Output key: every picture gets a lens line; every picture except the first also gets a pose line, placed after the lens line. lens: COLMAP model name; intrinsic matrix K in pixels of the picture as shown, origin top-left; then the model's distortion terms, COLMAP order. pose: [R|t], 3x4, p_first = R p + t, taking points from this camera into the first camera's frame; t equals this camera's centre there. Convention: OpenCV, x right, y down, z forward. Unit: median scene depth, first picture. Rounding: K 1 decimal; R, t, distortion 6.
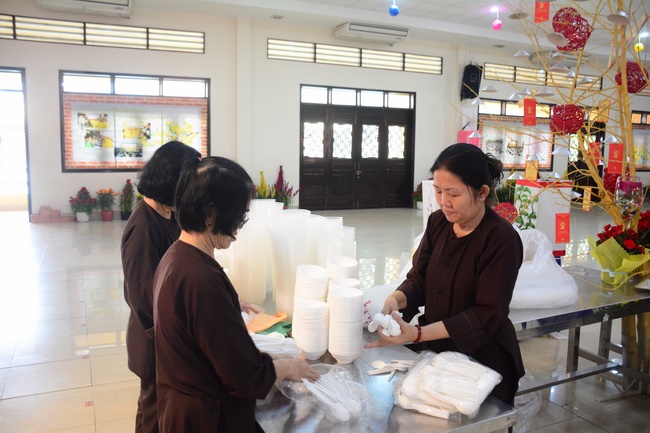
lens RADIAL K [[570.2, 0, 326.1], [0, 570.2, 215.4], [0, 0, 1]] dist [-0.022598, 0.025116]
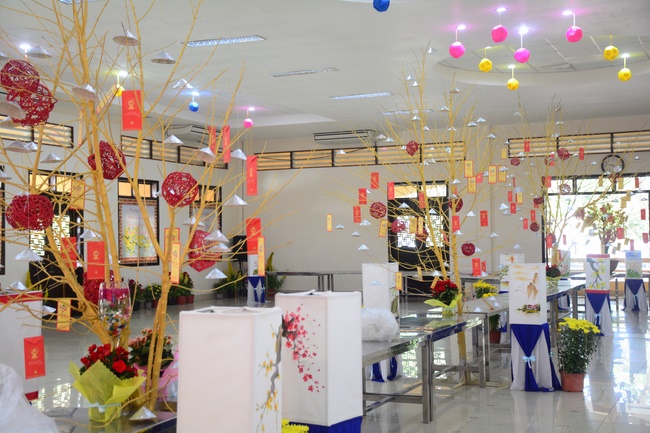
lens RADIAL K [[945.2, 0, 326.4], [0, 945.2, 216.9], [0, 0, 1]] dist [0.188252, 0.000000]
pose [[0.762268, -0.012968, 0.647132, -0.110654], [0.101138, 0.989905, -0.099296, 0.005190], [-0.639311, 0.141140, 0.755884, -0.228117]]
